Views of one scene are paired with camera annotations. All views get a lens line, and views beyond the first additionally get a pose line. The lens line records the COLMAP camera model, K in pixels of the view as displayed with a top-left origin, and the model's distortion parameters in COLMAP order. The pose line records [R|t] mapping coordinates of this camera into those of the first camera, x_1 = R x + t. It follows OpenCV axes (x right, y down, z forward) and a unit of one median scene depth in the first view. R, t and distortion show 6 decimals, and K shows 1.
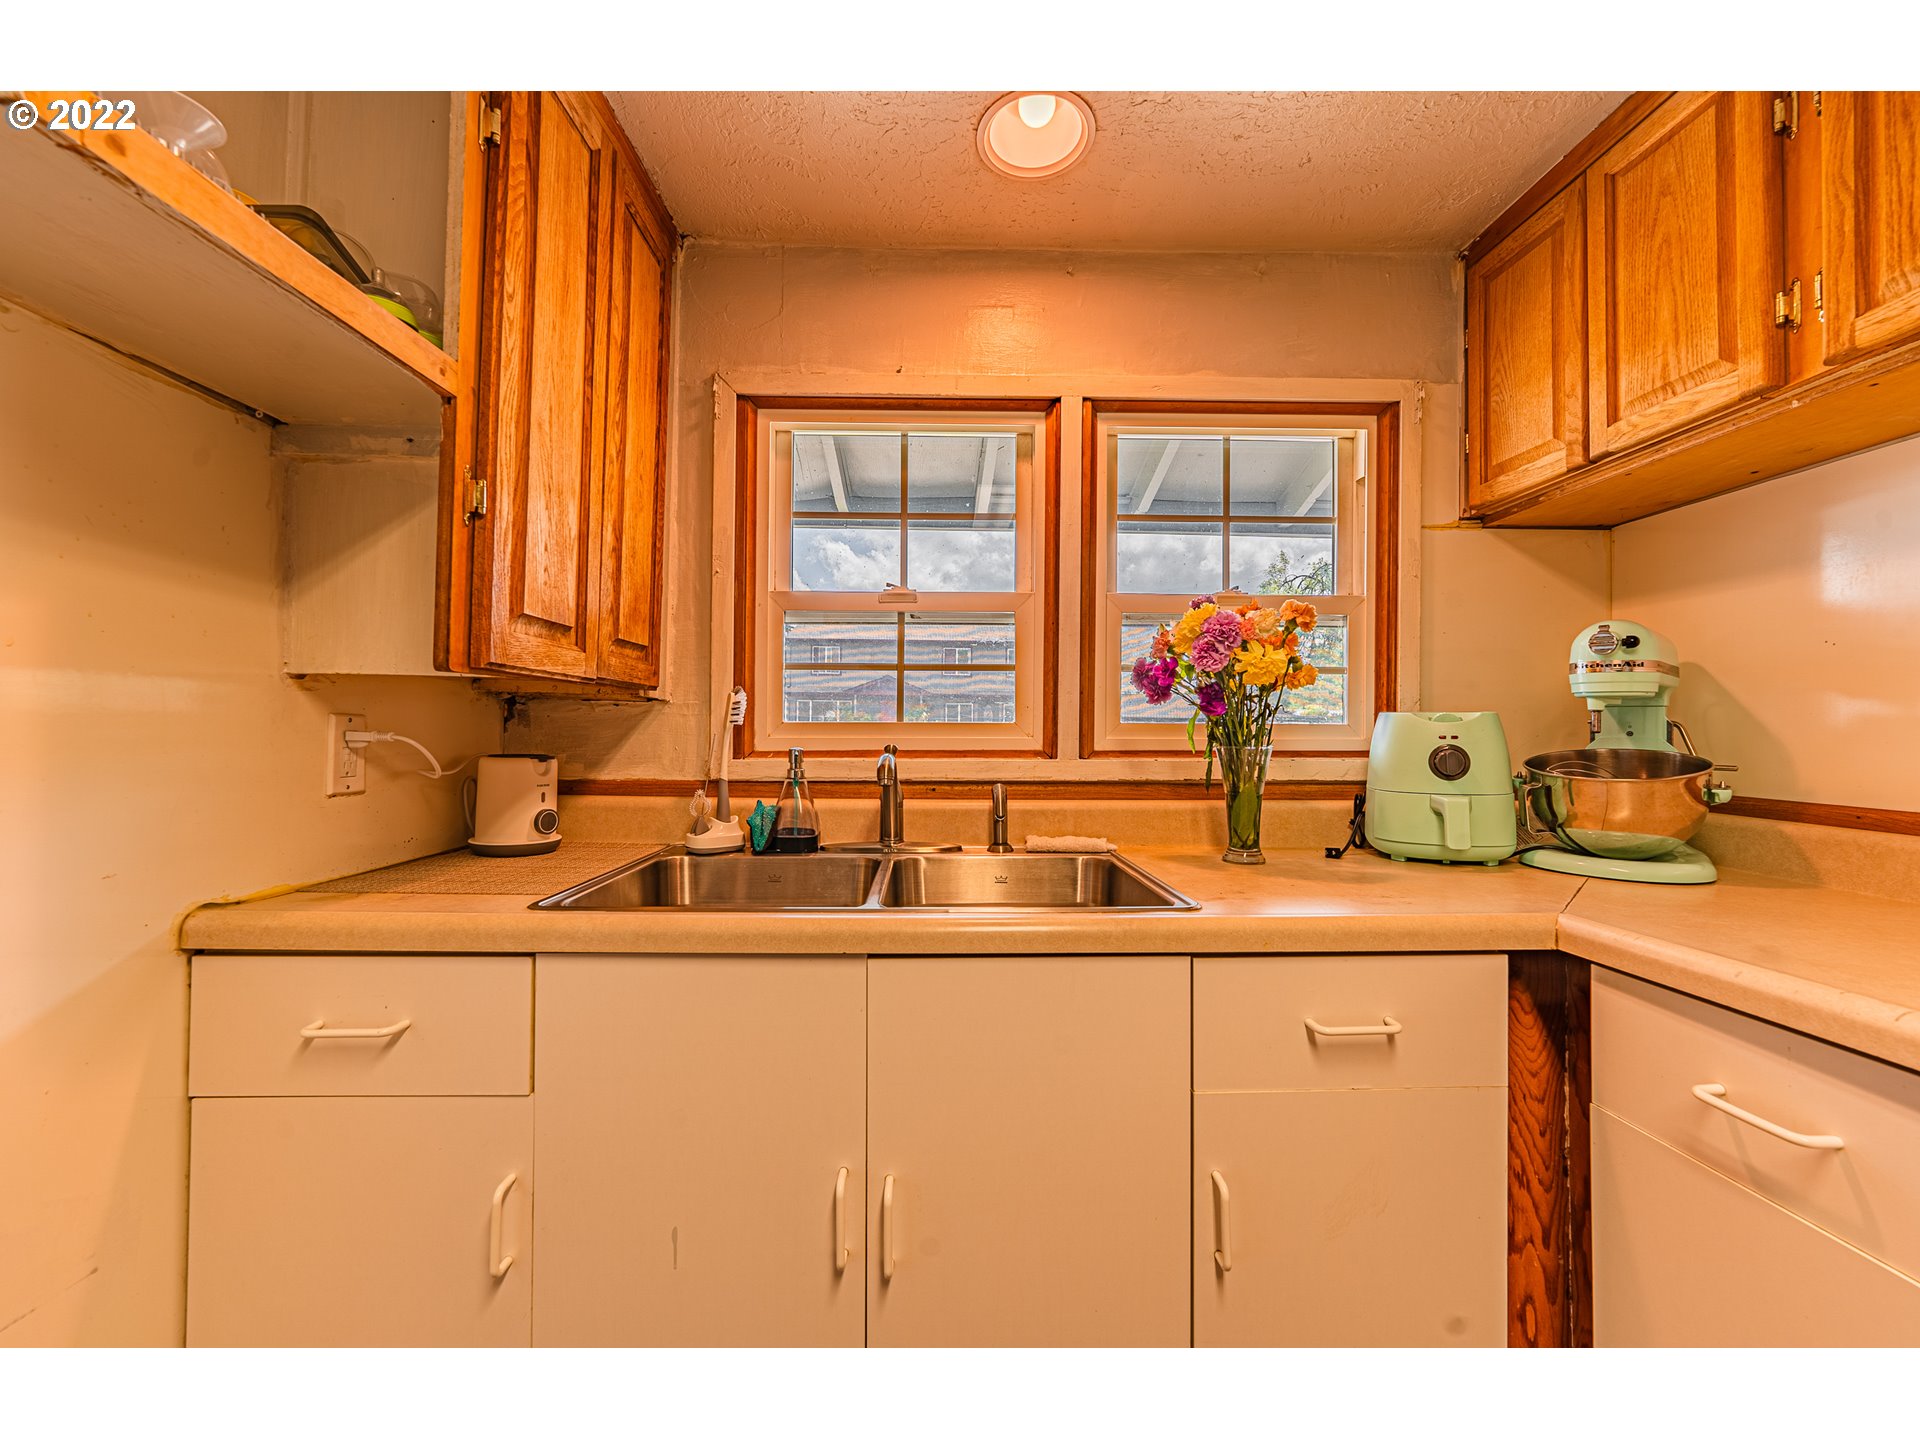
lens RADIAL K [[773.7, 0, 957.0], [0, 773.7, 719.0], [0, 0, 1]] dist [-0.006137, -0.000485]
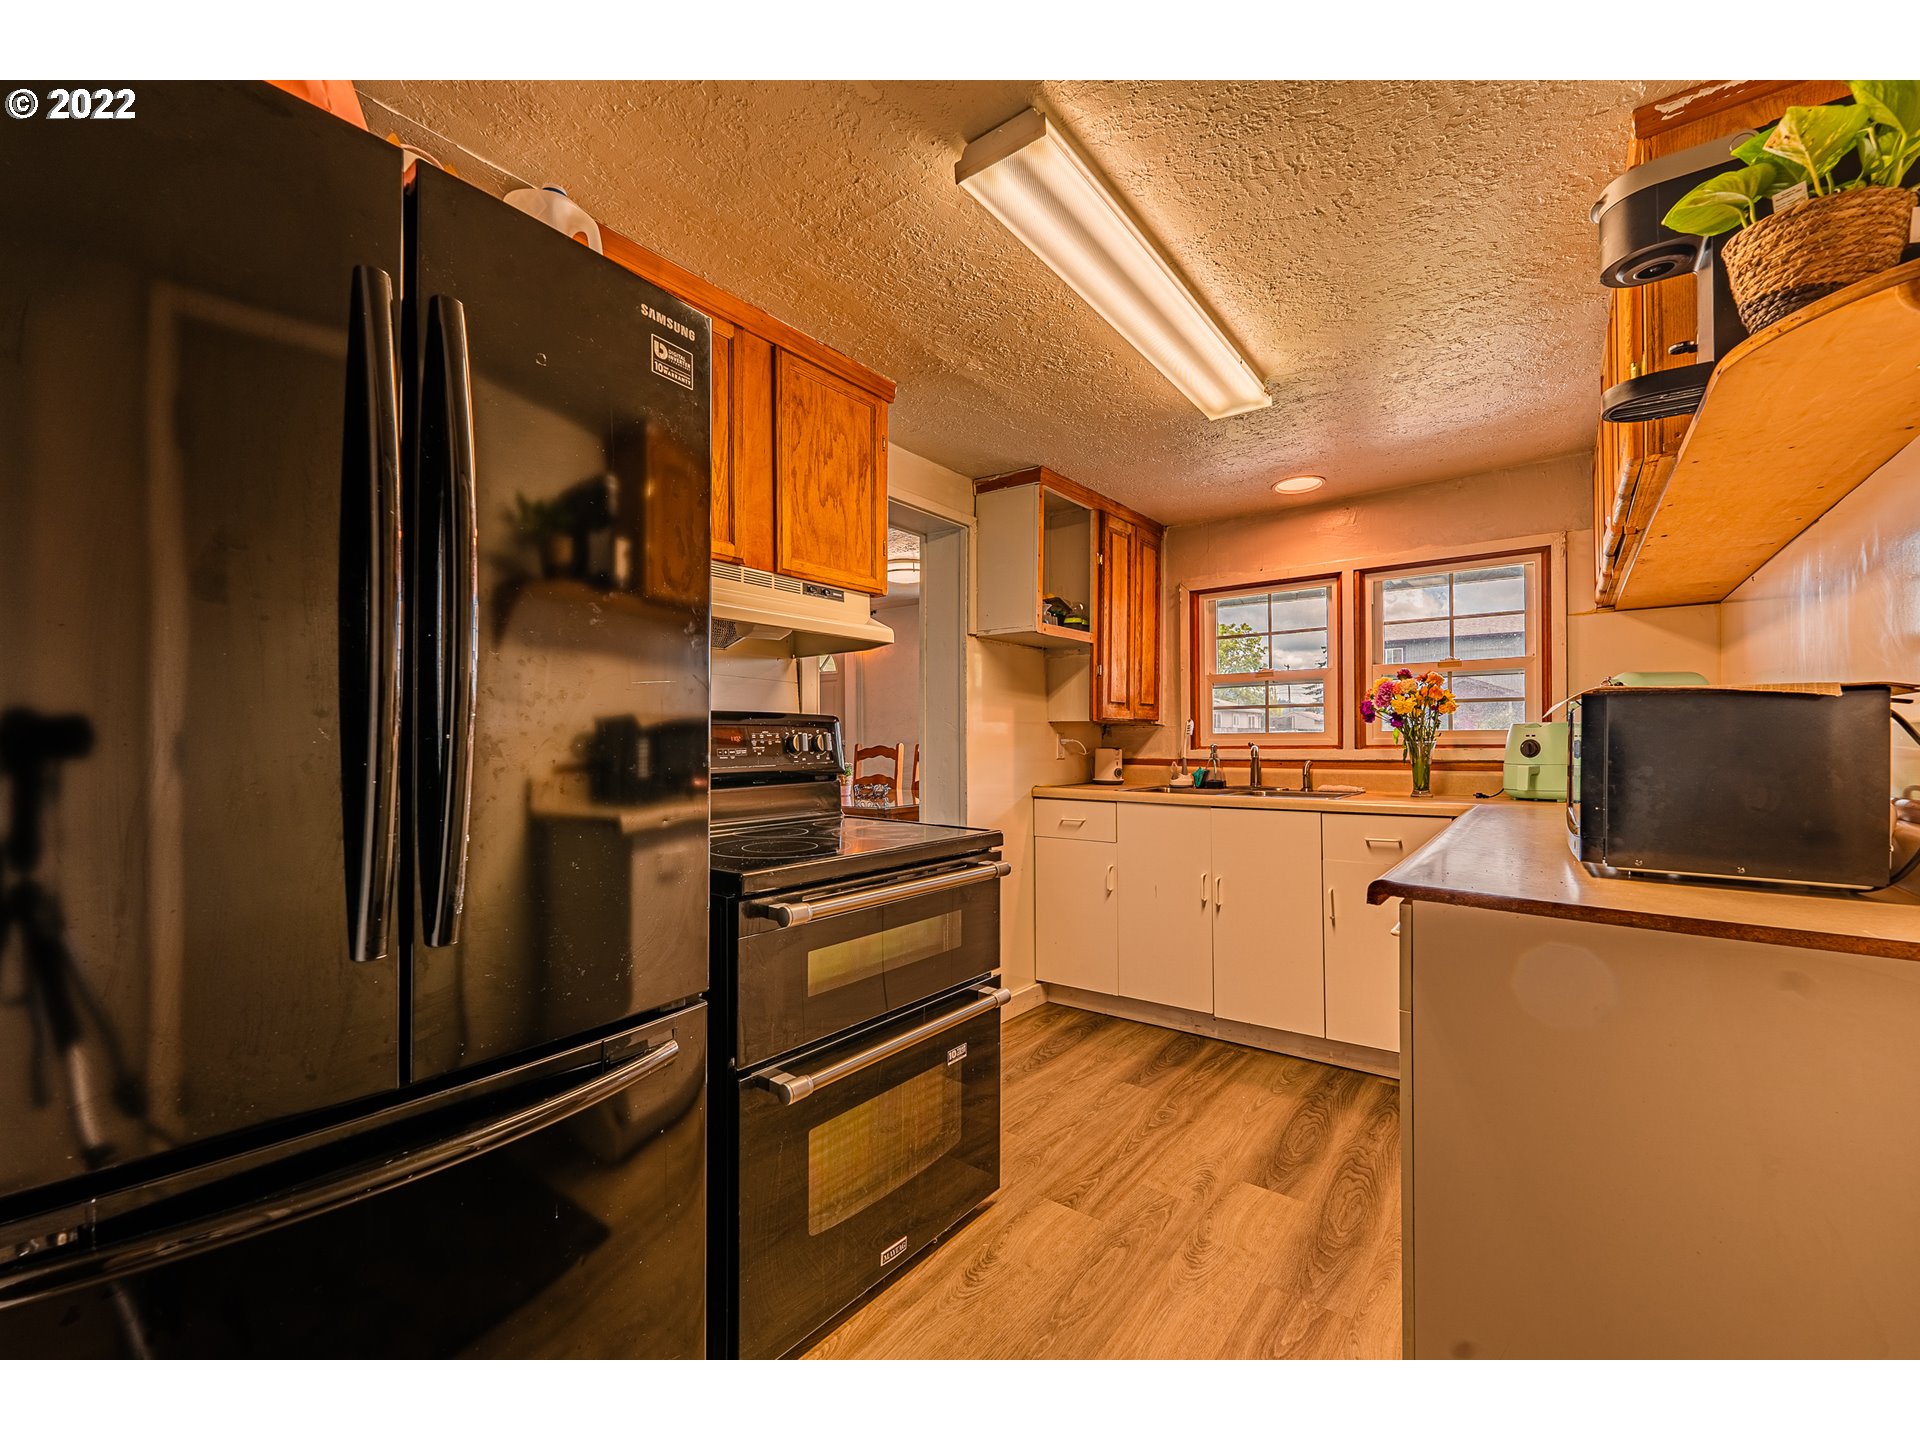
lens RADIAL K [[778.4, 0, 965.2], [0, 778.4, 725.4], [0, 0, 1]] dist [-0.016881, -0.000346]
pose [[0.778669, -0.023191, -0.627006, 0.721462], [0.019307, 0.999729, -0.013000, -0.004828], [0.627138, -0.001982, 0.778906, -1.382159]]
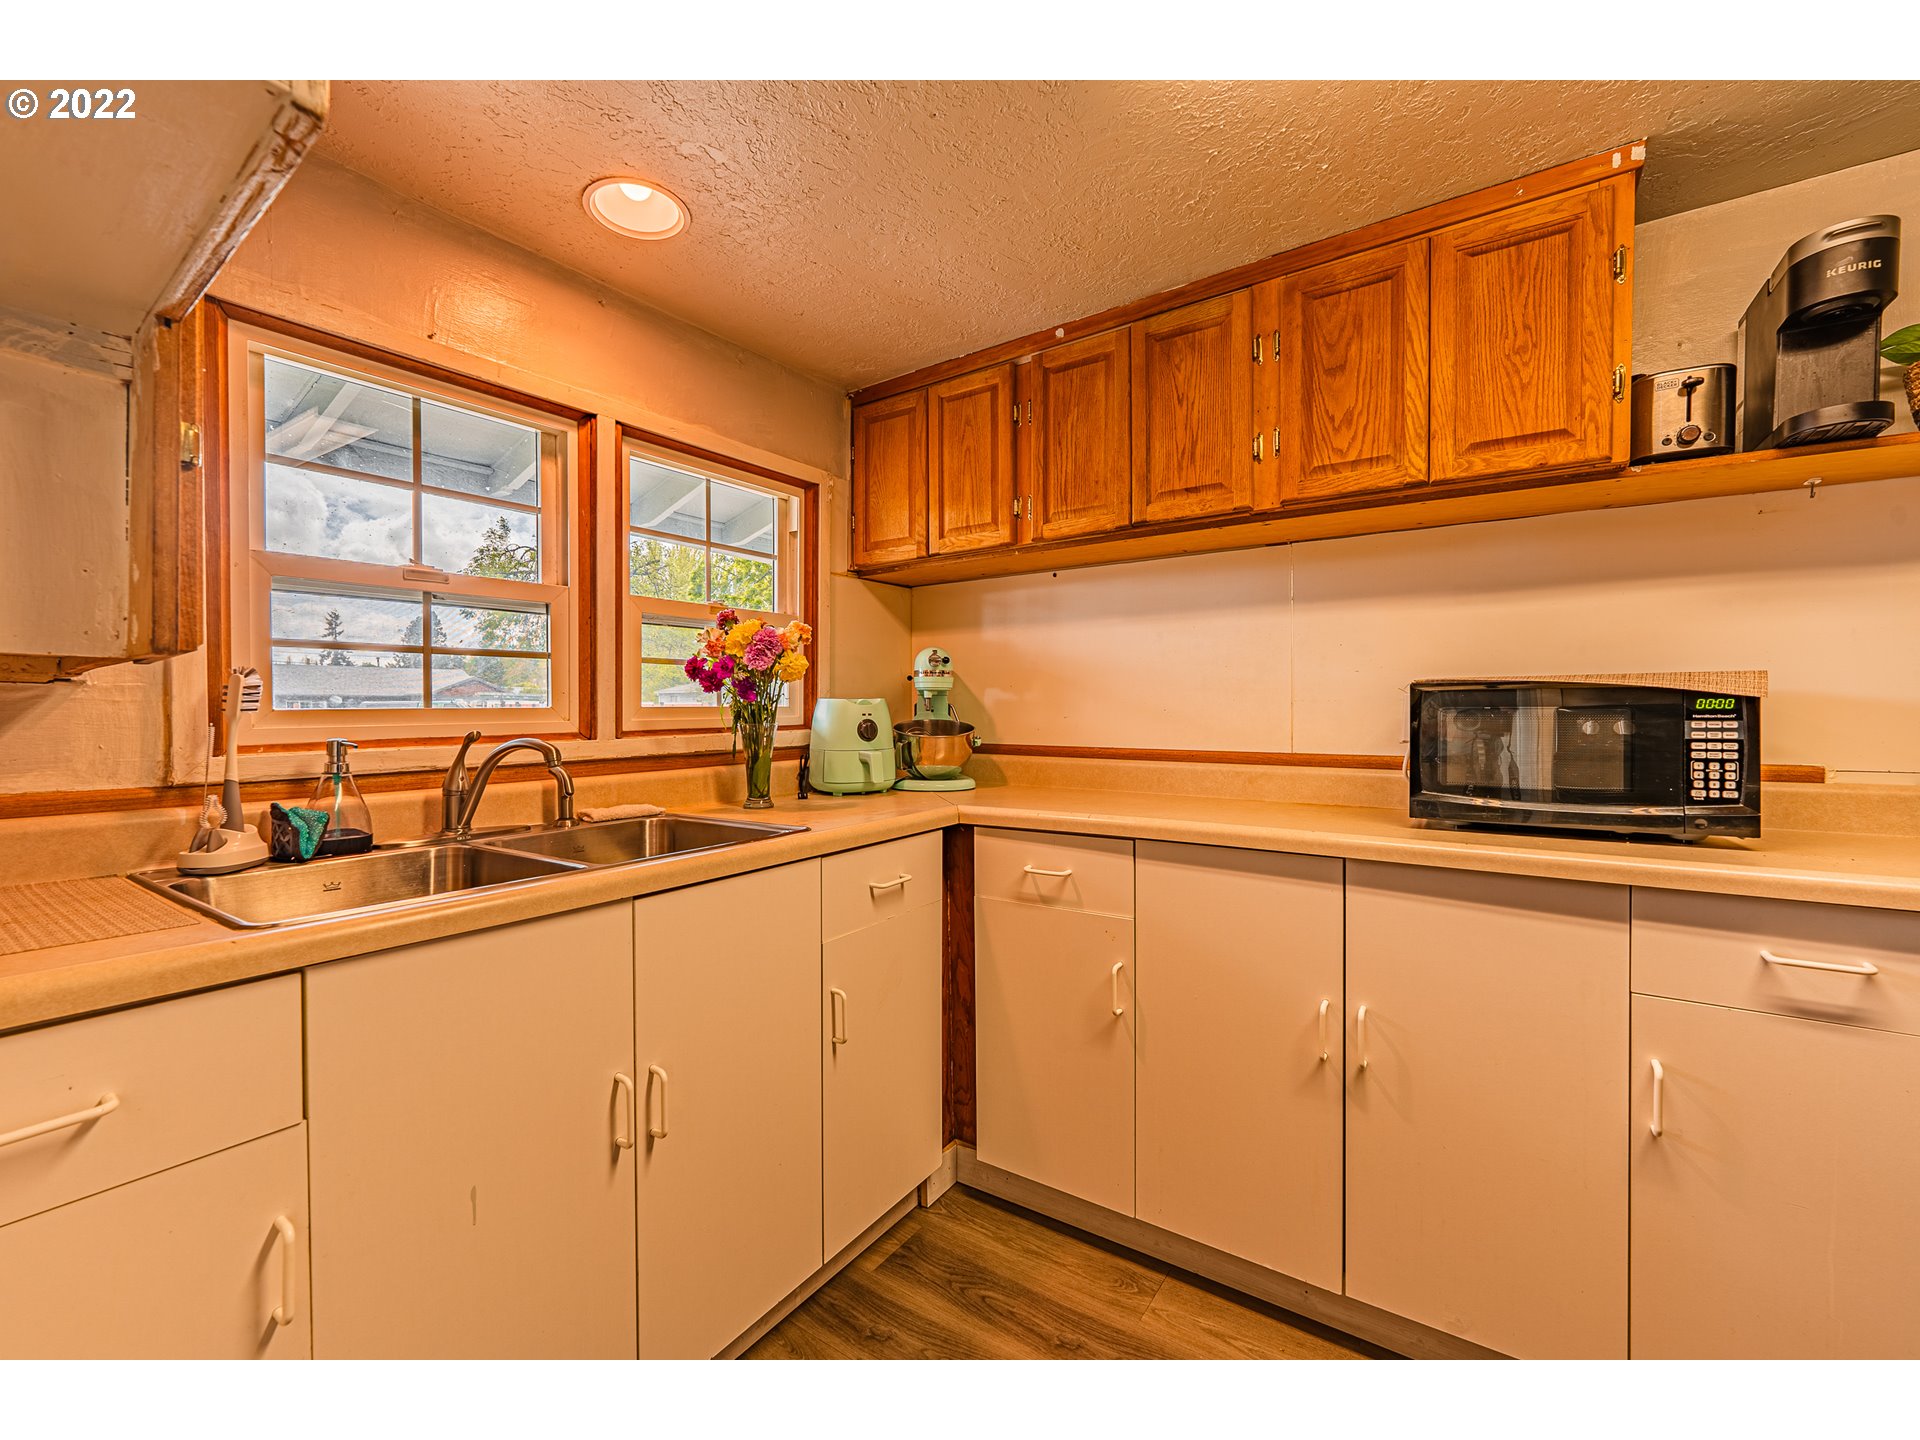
lens RADIAL K [[778.4, 0, 965.2], [0, 778.4, 725.4], [0, 0, 1]] dist [-0.016881, -0.000346]
pose [[0.585000, -0.027592, 0.810564, -0.530810], [-0.001877, 0.999372, 0.035373, -0.011088], [-0.811031, -0.022215, 0.584581, -0.102405]]
